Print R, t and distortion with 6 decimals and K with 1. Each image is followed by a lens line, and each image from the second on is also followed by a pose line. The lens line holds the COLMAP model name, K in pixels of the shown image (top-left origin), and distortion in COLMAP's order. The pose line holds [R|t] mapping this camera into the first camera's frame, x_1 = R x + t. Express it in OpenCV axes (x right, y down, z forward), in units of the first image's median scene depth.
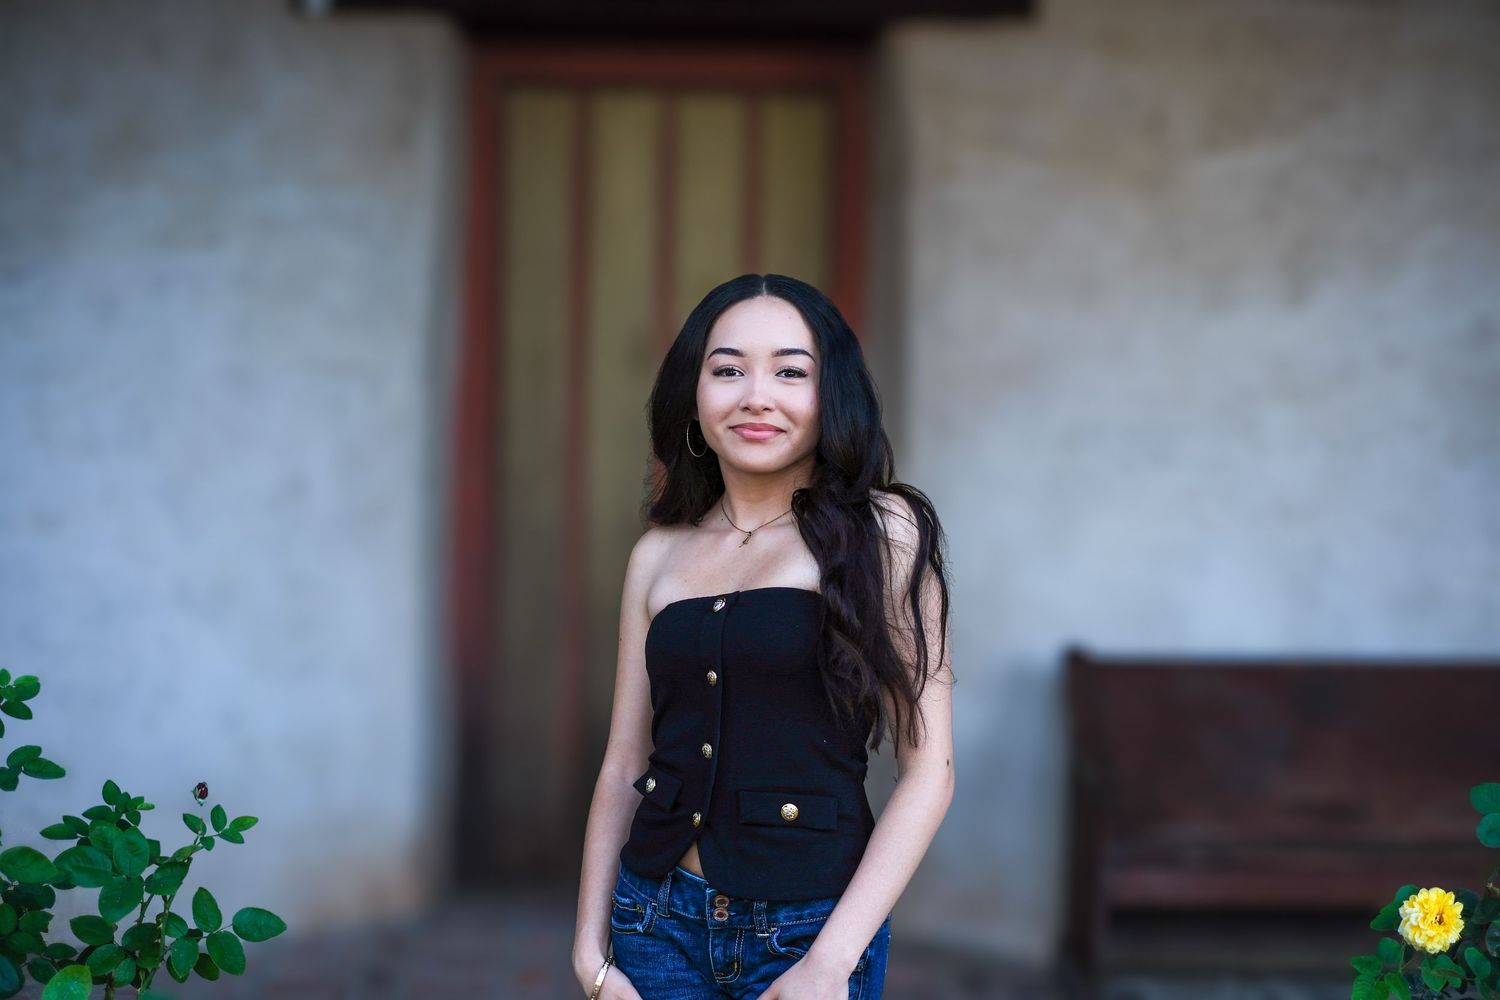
lens RADIAL K [[2298.7, 0, 787.7], [0, 2298.7, 500.7], [0, 0, 1]] dist [-0.078225, 0.178224]
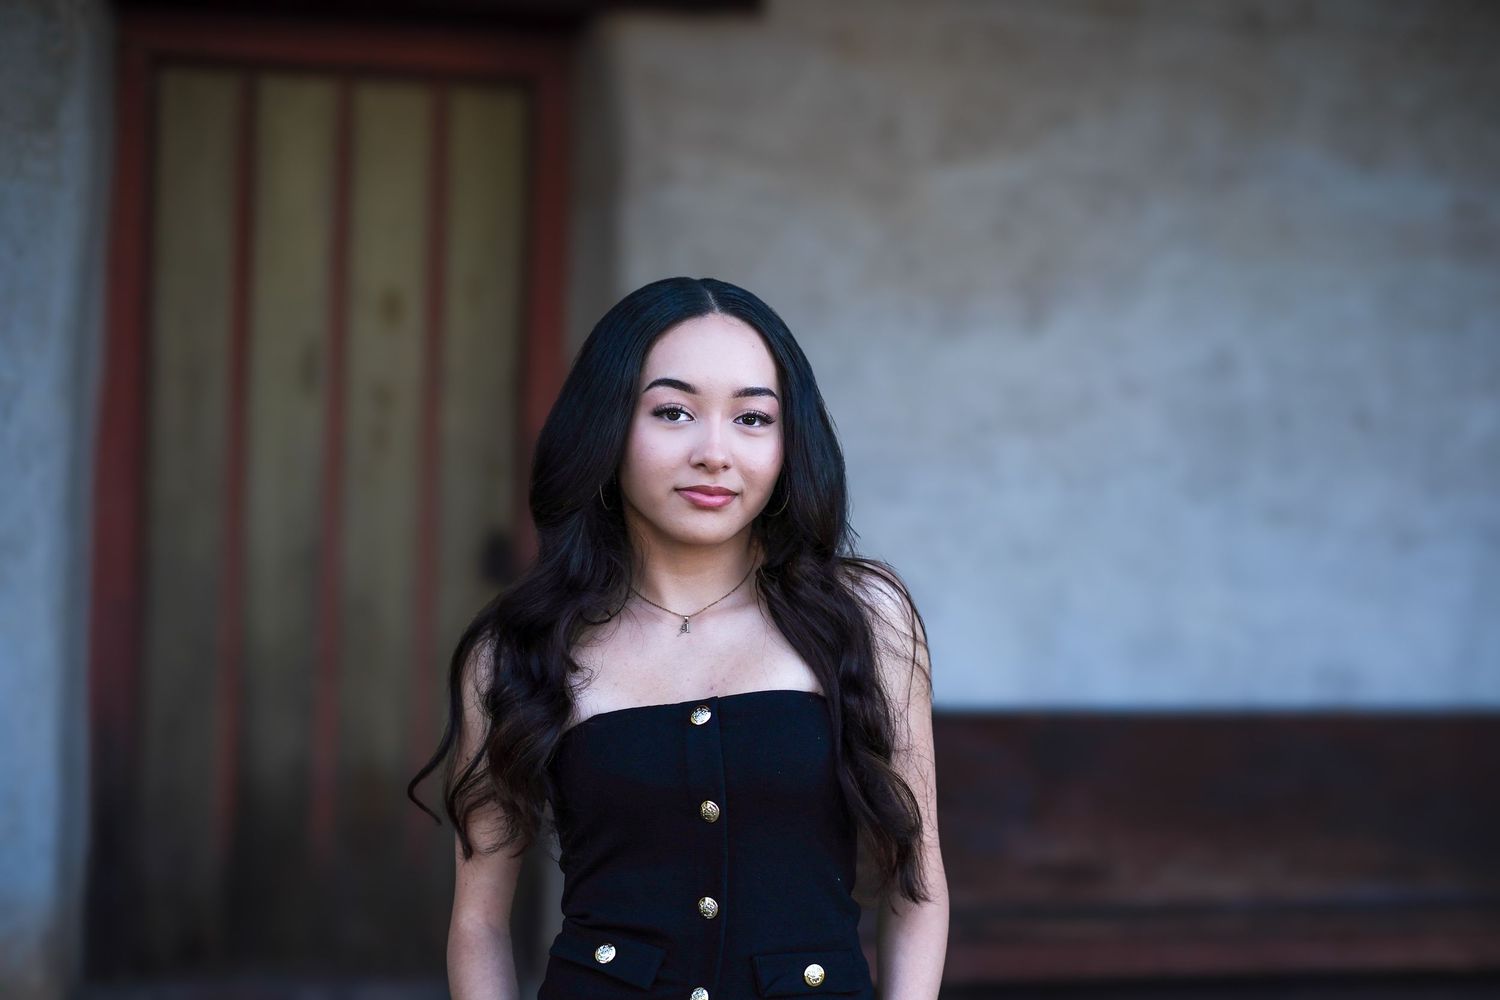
lens RADIAL K [[2298.7, 0, 787.7], [0, 2298.7, 500.7], [0, 0, 1]] dist [-0.078225, 0.178224]
pose [[0.982721, 0.008886, 0.184878, -0.049803], [-0.007847, 0.999949, -0.006349, -0.009225], [-0.184925, 0.004788, 0.982741, 0.097350]]
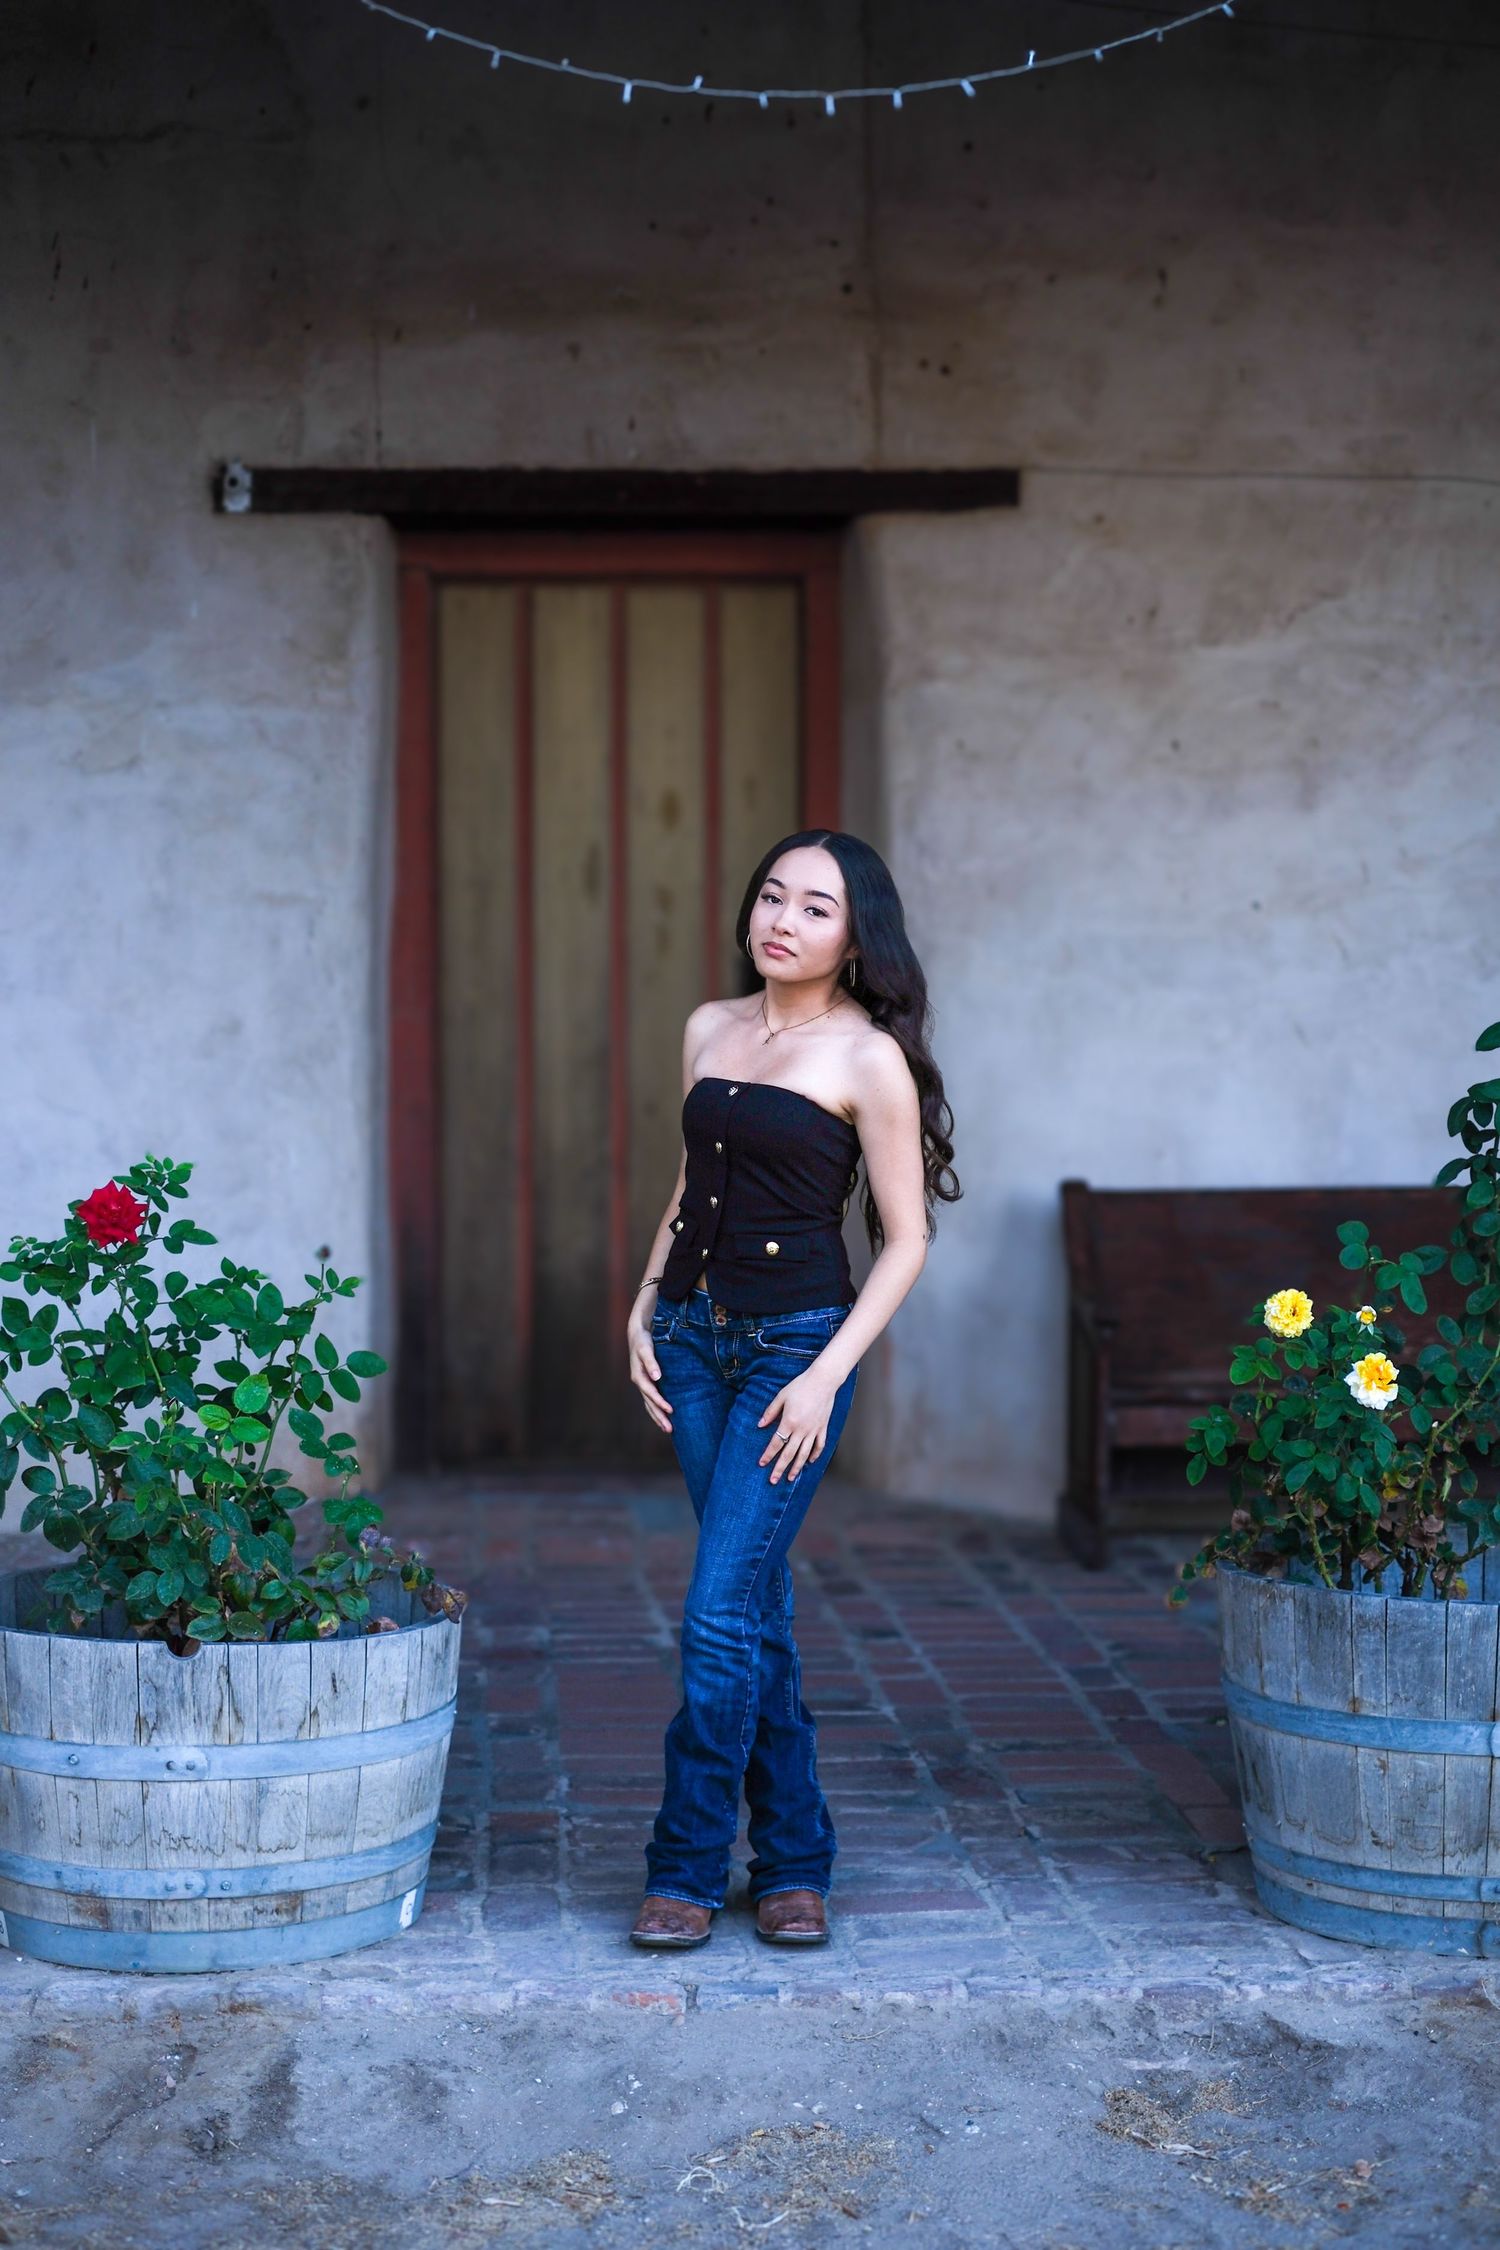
lens RADIAL K [[3504.7, 0, 753.7], [0, 3504.7, 1173.4], [0, 0, 1]] dist [-0.030765, 0.053027]
pose [[0.999721, -0.021940, 0.008806, -0.016762], [0.021648, 0.999255, 0.031958, 0.012132], [-0.009500, -0.031758, 0.999450, -0.420798]]
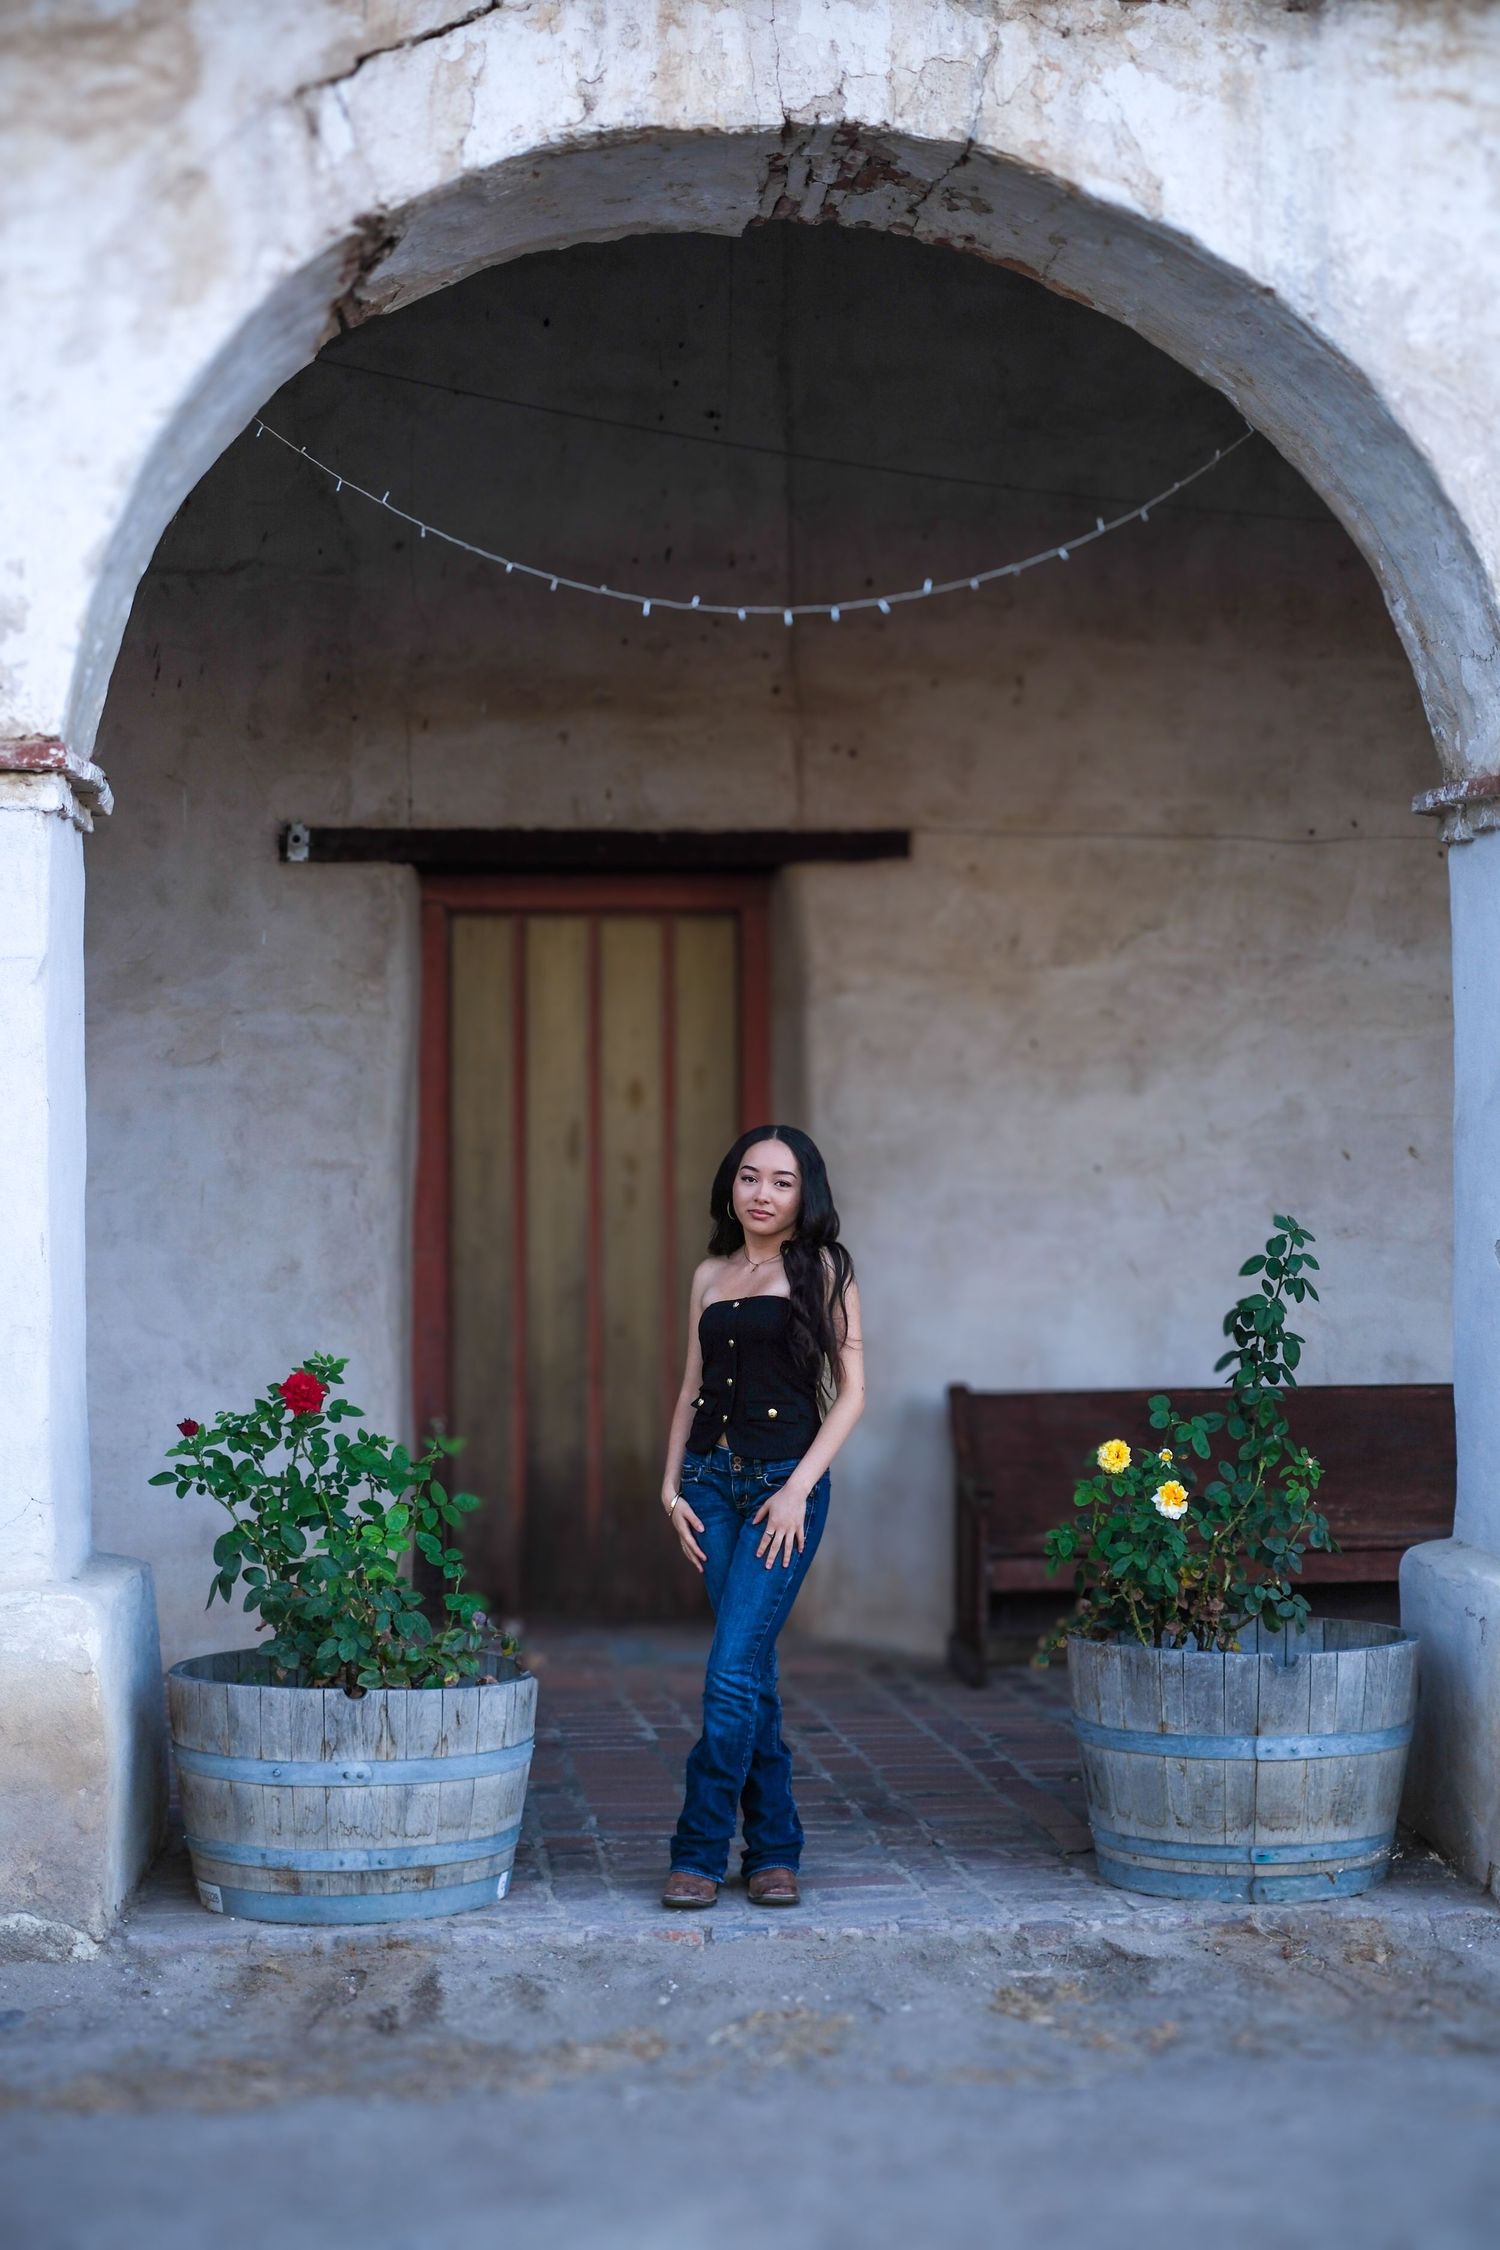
lens RADIAL K [[3492.8, 0, 865.3], [0, 3492.8, 1130.6], [0, 0, 1]] dist [-0.039865, 0.051700]
pose [[0.996482, -0.022505, 0.080733, -0.064477], [0.026495, 0.998462, -0.048698, 0.018815], [-0.079513, 0.050665, 0.995545, -0.797971]]
